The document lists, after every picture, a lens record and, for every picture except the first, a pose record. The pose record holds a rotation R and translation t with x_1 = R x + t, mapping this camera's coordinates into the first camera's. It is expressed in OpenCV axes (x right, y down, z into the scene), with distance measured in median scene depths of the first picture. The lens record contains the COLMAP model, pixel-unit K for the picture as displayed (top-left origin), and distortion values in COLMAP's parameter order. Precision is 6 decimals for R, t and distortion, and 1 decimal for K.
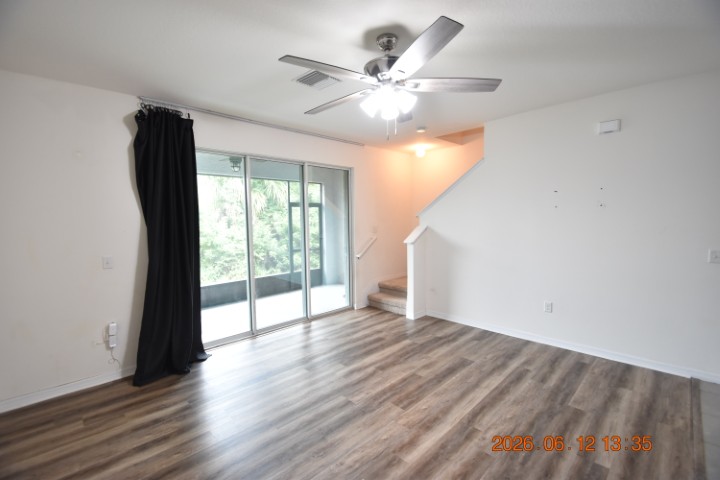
lens RADIAL K [[315.2, 0, 356.1], [0, 315.2, 243.7], [0, 0, 1]] dist [0.023230, -0.022990]
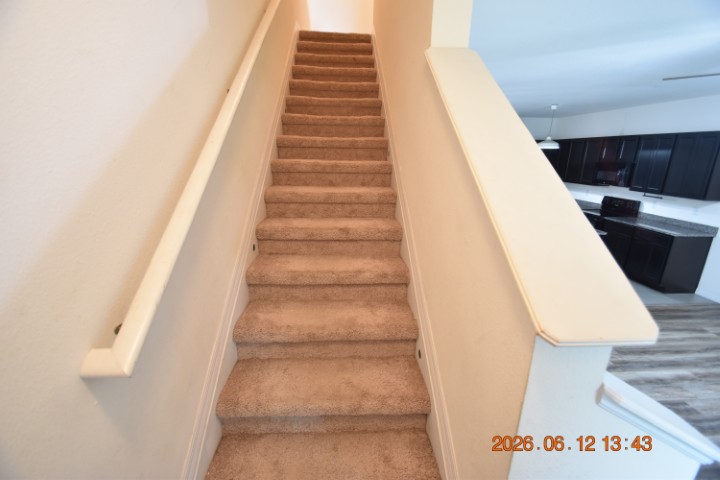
lens RADIAL K [[318.0, 0, 357.9], [0, 318.0, 242.9], [0, 0, 1]] dist [-0.001783, -0.008727]
pose [[-0.754280, -0.177912, 0.631988, 0.354424], [0.040918, 0.947976, 0.315703, -0.267078], [-0.655276, 0.263988, -0.707759, 2.004584]]
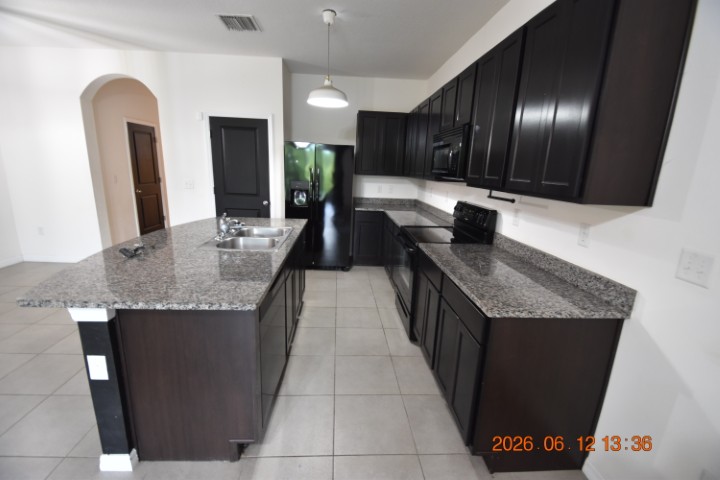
lens RADIAL K [[315.2, 0, 356.1], [0, 315.2, 243.7], [0, 0, 1]] dist [0.023230, -0.022990]
pose [[-0.751539, -0.168526, 0.637800, 0.031655], [0.027454, 0.957991, 0.285480, -0.007041], [-0.659117, 0.232060, -0.715341, 0.380669]]
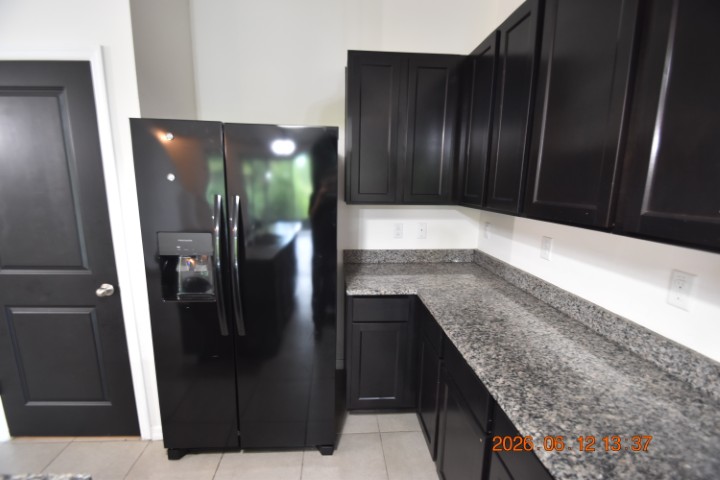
lens RADIAL K [[318.0, 0, 357.9], [0, 318.0, 242.9], [0, 0, 1]] dist [-0.001783, -0.008727]
pose [[-0.761669, -0.113040, 0.638030, 0.672132], [0.052082, 0.970799, 0.234172, 0.038651], [-0.645870, 0.211591, -0.733540, -0.371717]]
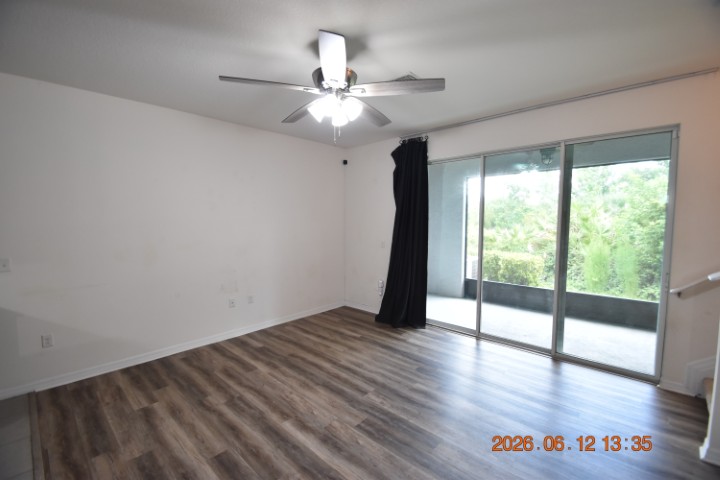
lens RADIAL K [[315.2, 0, 356.1], [0, 315.2, 243.7], [0, 0, 1]] dist [0.023230, -0.022990]
pose [[0.044131, 0.091115, -0.994862, 0.925668], [-0.079642, 0.992984, 0.087411, -0.081683], [0.995846, 0.075375, 0.051078, 0.822275]]
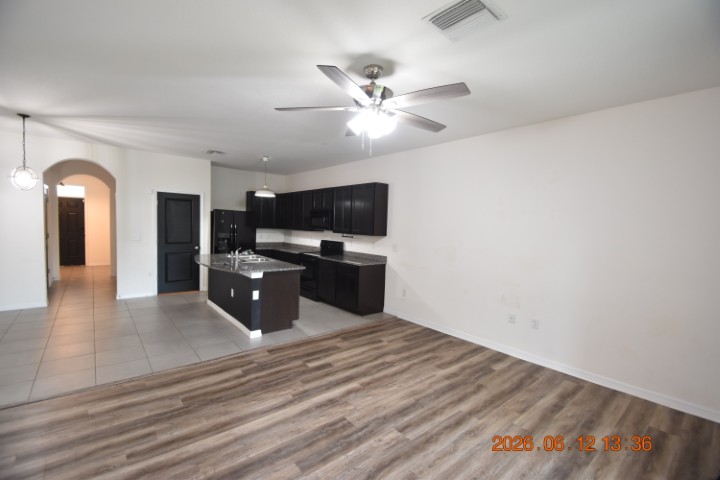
lens RADIAL K [[315.2, 0, 356.1], [0, 315.2, 243.7], [0, 0, 1]] dist [0.023230, -0.022990]
pose [[-0.996702, -0.023622, 0.077640, 0.044534], [-0.012495, 0.989961, 0.140786, -0.140729], [-0.080186, 0.139351, -0.986991, 1.710779]]
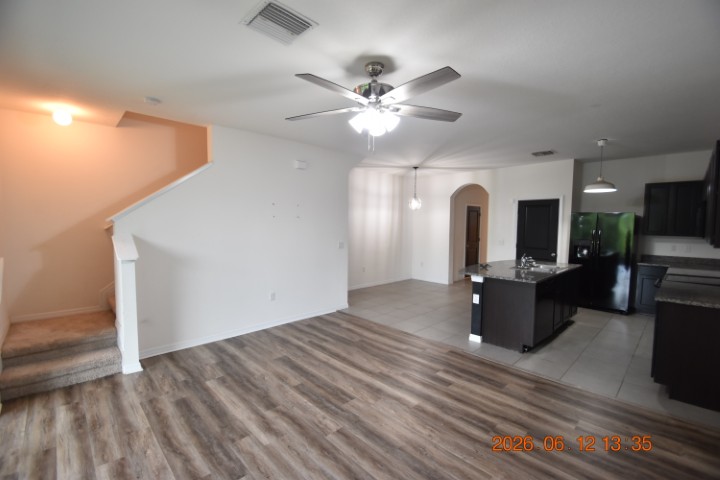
lens RADIAL K [[315.2, 0, 356.1], [0, 315.2, 243.7], [0, 0, 1]] dist [0.023230, -0.022990]
pose [[0.011660, -0.049791, 0.998692, -0.823307], [0.075020, 0.995988, 0.048781, -0.056289], [-0.997114, 0.074353, 0.015349, 0.843920]]
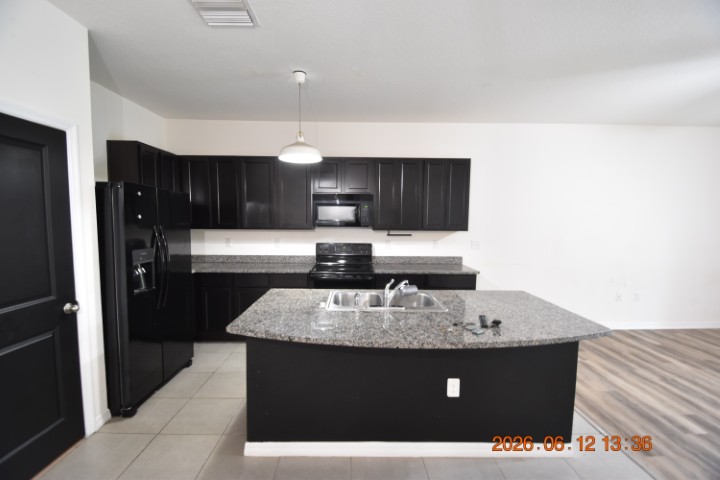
lens RADIAL K [[318.0, 0, 357.9], [0, 318.0, 242.9], [0, 0, 1]] dist [-0.001783, -0.008727]
pose [[-0.689273, 0.065912, -0.721497, 1.439873], [-0.055951, 0.988037, 0.143713, -0.045783], [0.722338, 0.139426, -0.677339, 0.435052]]
